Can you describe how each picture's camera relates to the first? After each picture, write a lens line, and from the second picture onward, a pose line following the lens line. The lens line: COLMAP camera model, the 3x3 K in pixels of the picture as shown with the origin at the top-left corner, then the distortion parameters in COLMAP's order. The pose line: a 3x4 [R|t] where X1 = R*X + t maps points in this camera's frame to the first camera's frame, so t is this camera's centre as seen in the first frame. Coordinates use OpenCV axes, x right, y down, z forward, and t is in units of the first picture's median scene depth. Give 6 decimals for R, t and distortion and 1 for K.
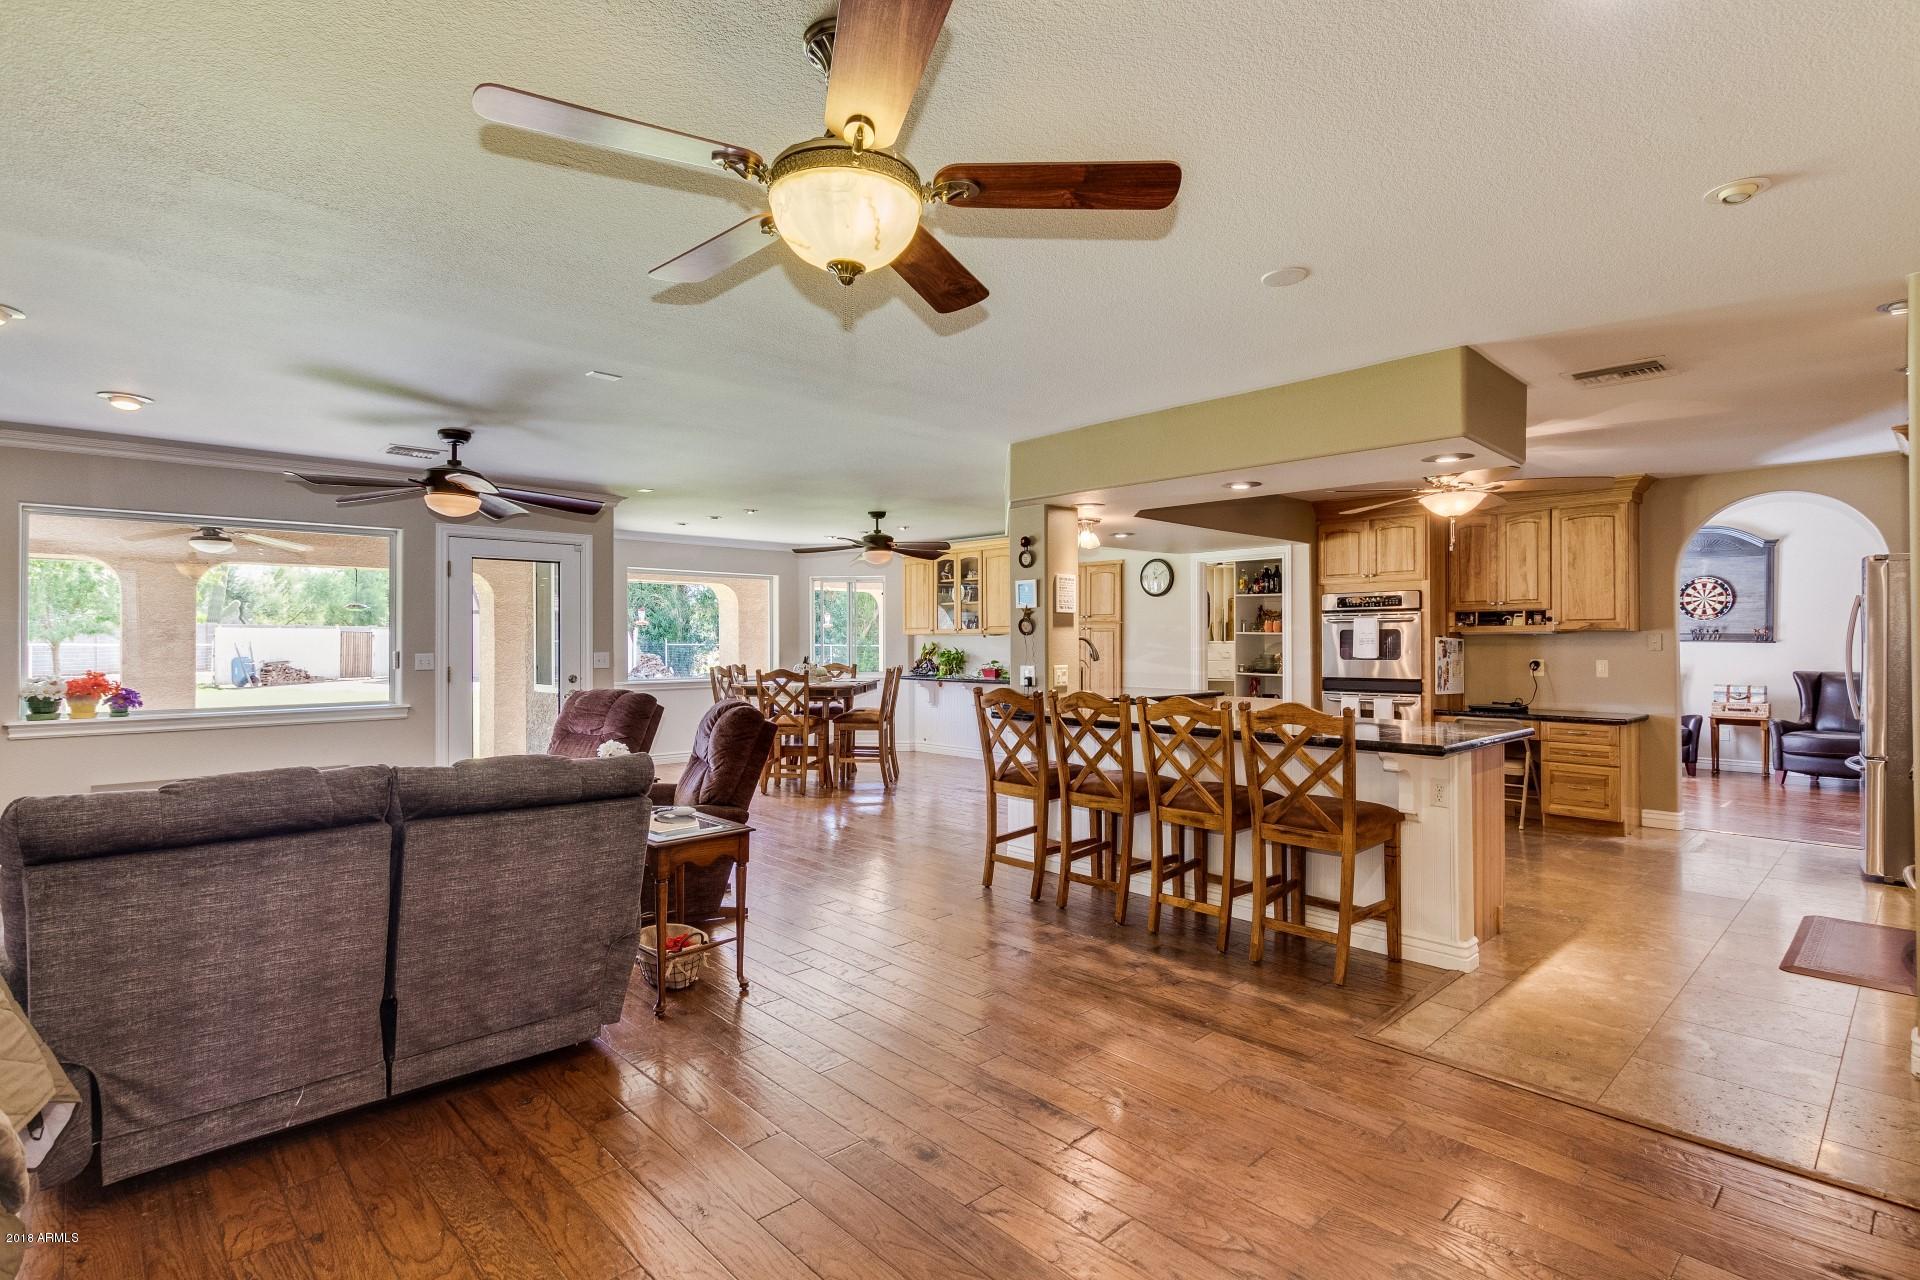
lens RADIAL K [[941.7, 0, 950.6], [0, 941.7, 643.5], [0, 0, 1]] dist [0.011855, -0.003971]
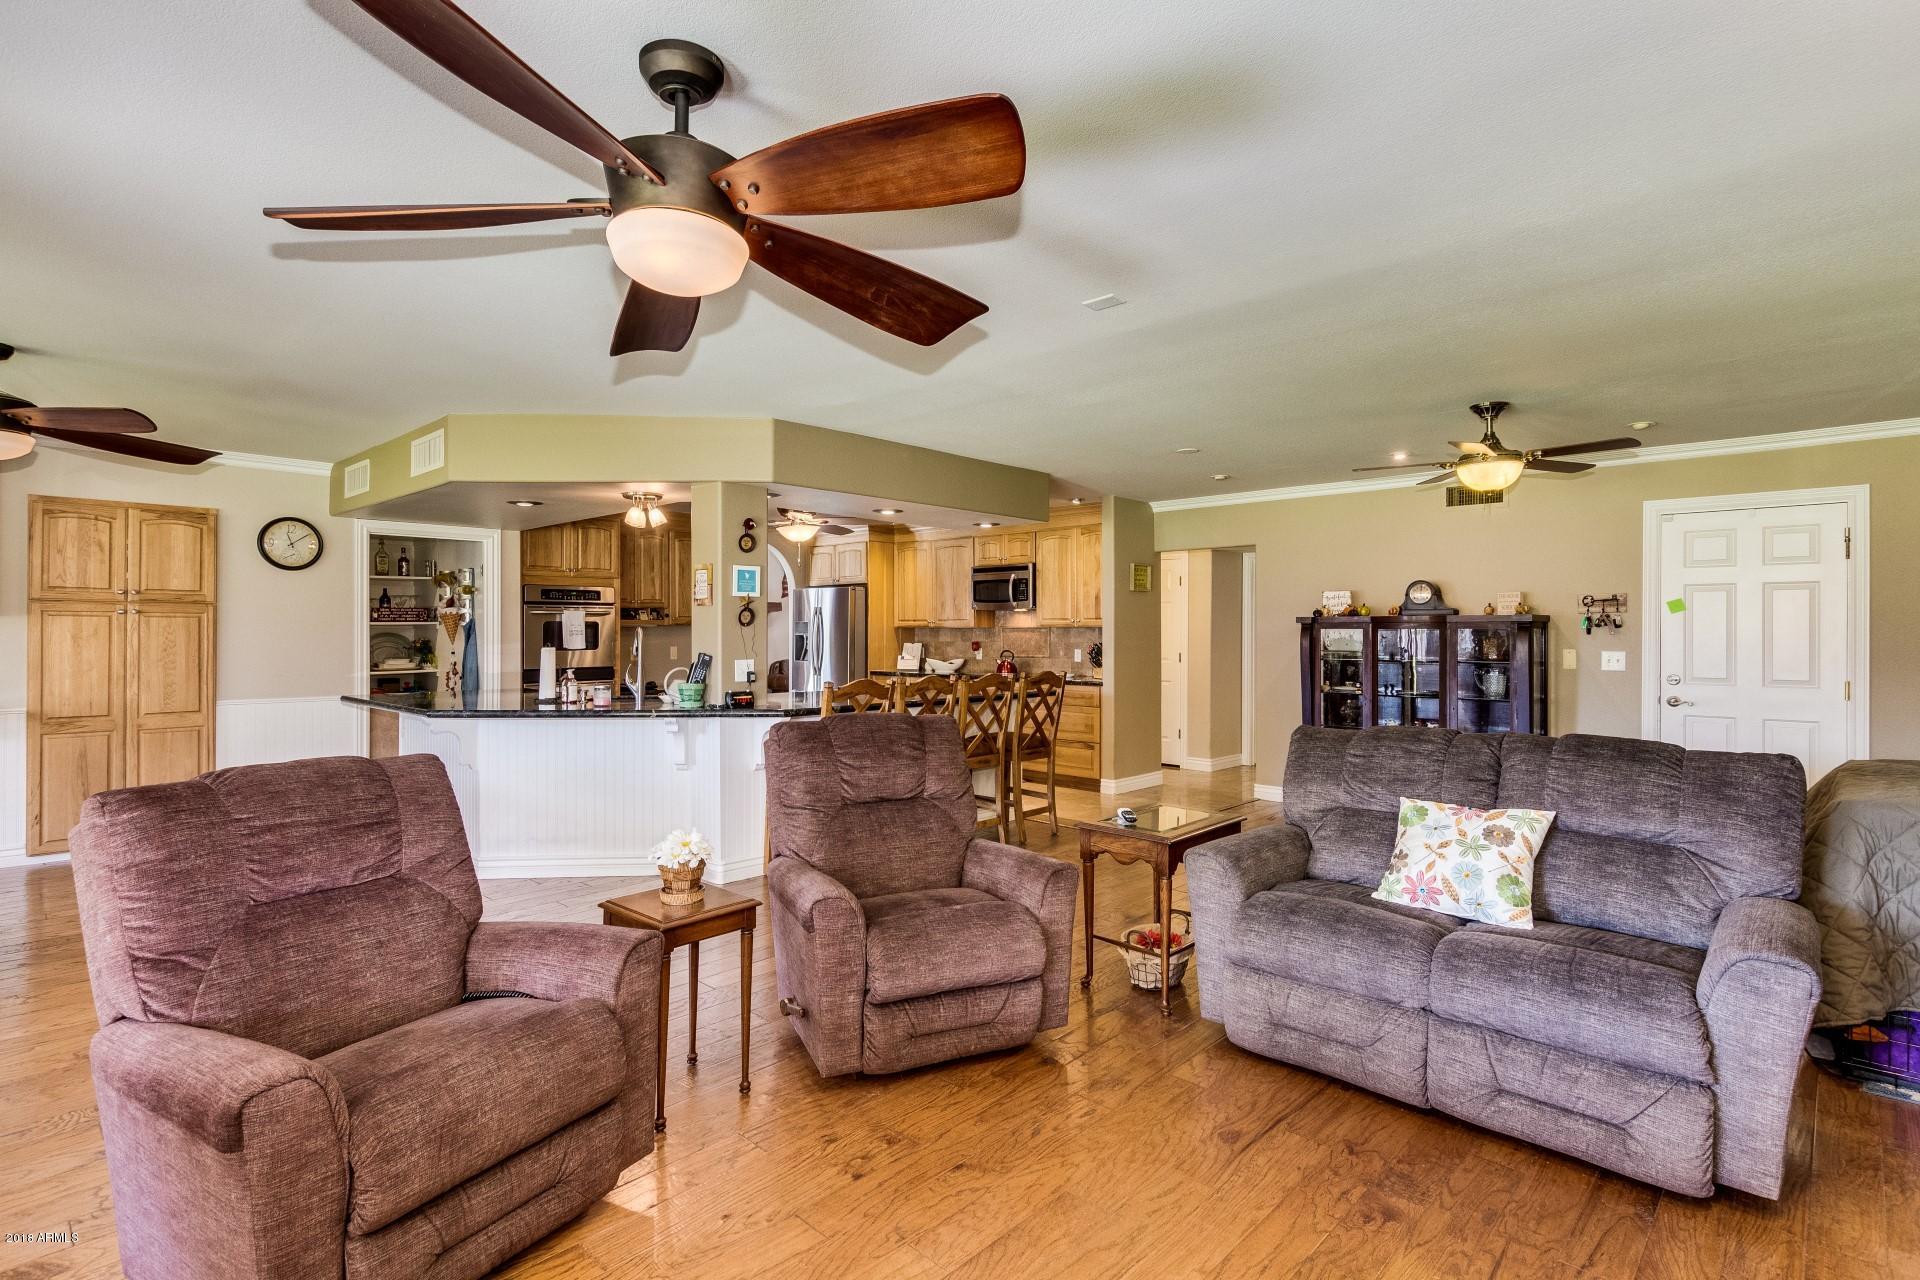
lens RADIAL K [[941.7, 0, 963.5], [0, 941.7, 632.7], [0, 0, 1]] dist [0.011855, -0.003971]
pose [[-0.061073, -0.000767, 0.998133, -0.619797], [0.002621, 0.999996, 0.000929, -0.002298], [-0.998130, 0.002673, -0.061071, 0.617869]]
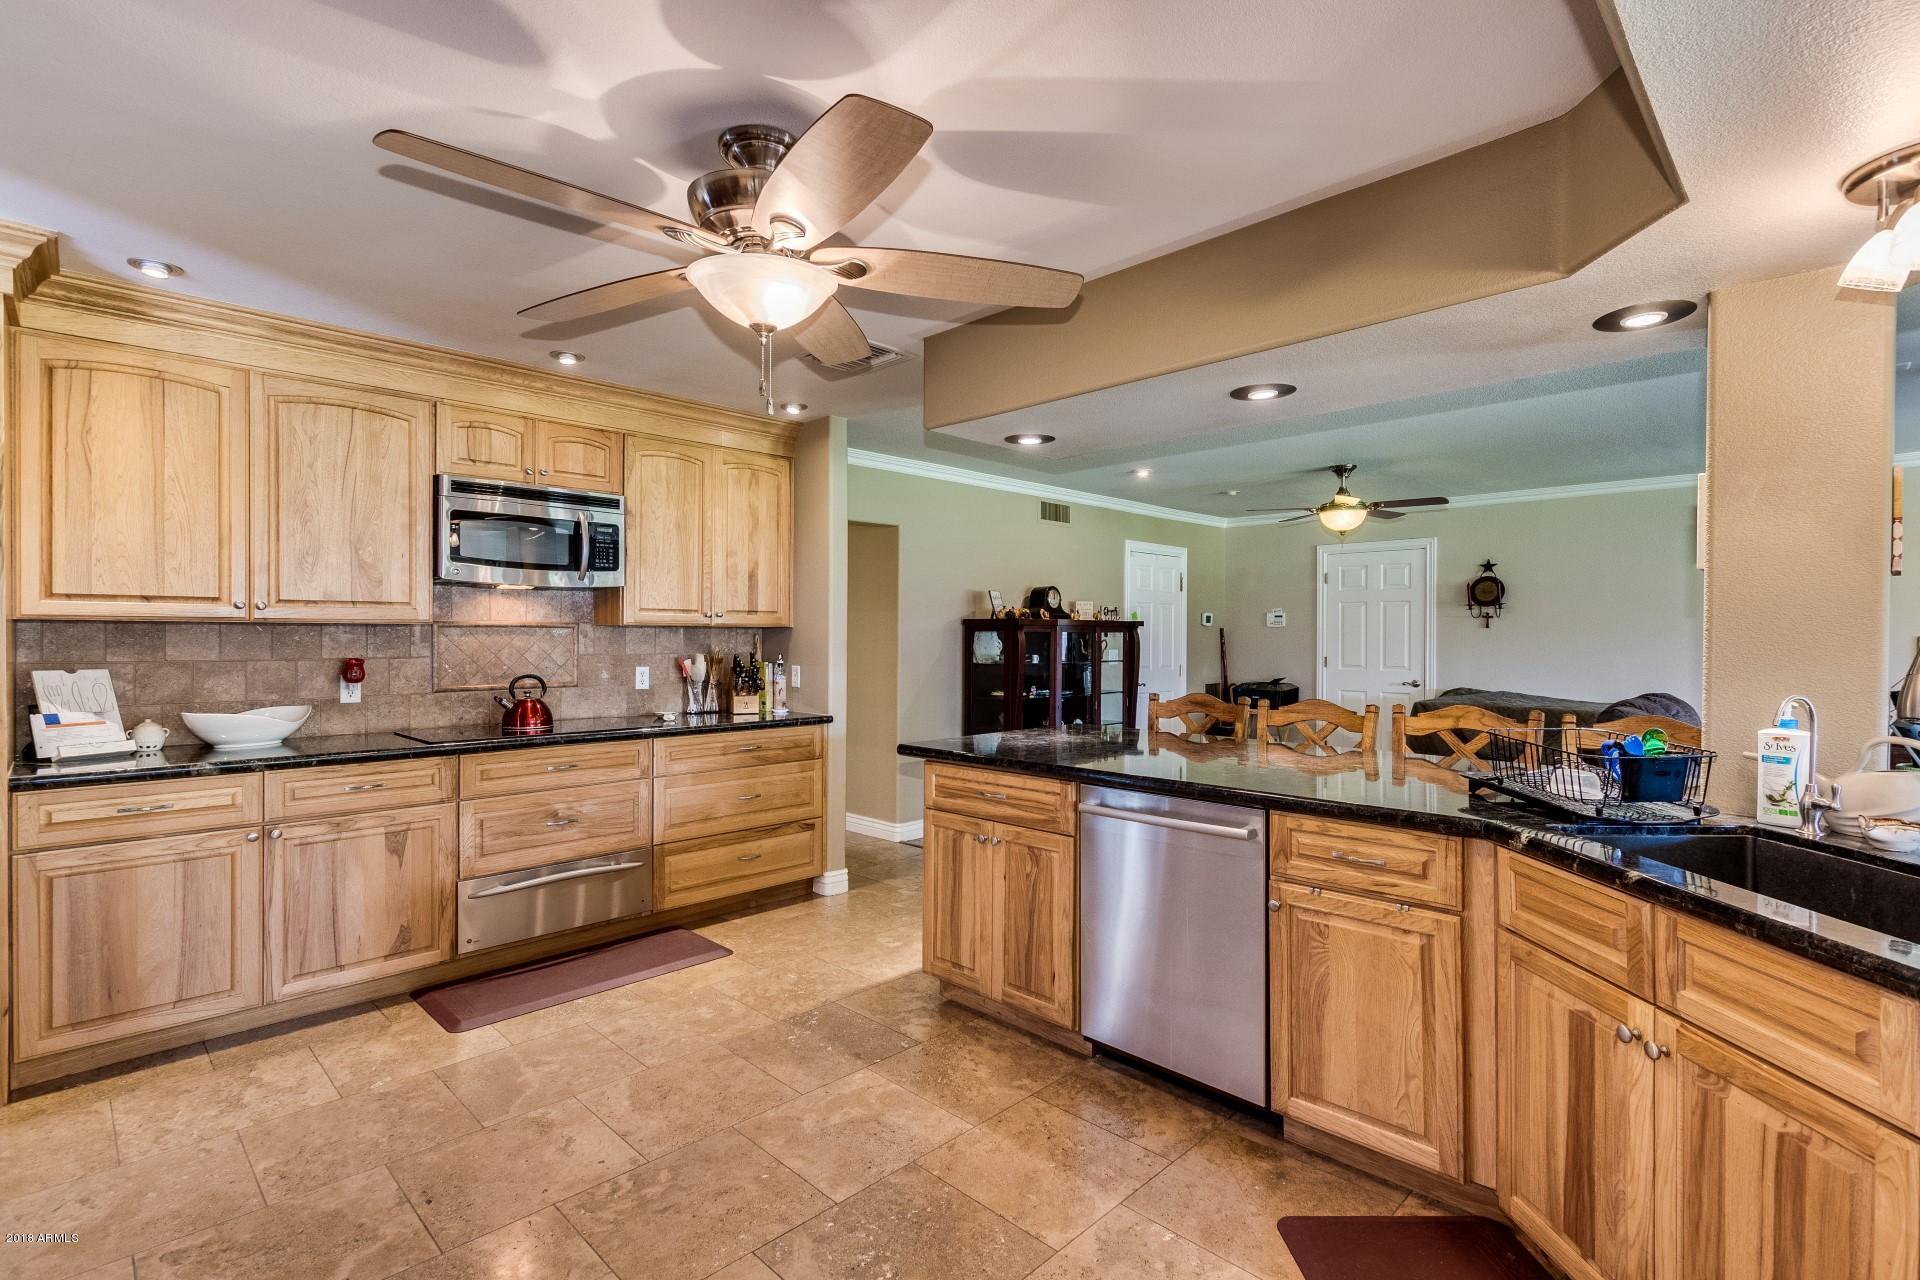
lens RADIAL K [[885.3, 0, 958.8], [0, 885.3, 648.3], [0, 0, 1]] dist [0.006792, -0.003293]
pose [[-0.999540, -0.000778, -0.030329, 0.337203], [-0.001312, 0.999845, 0.017579, -0.003531], [0.030311, 0.017611, -0.999385, 1.007826]]
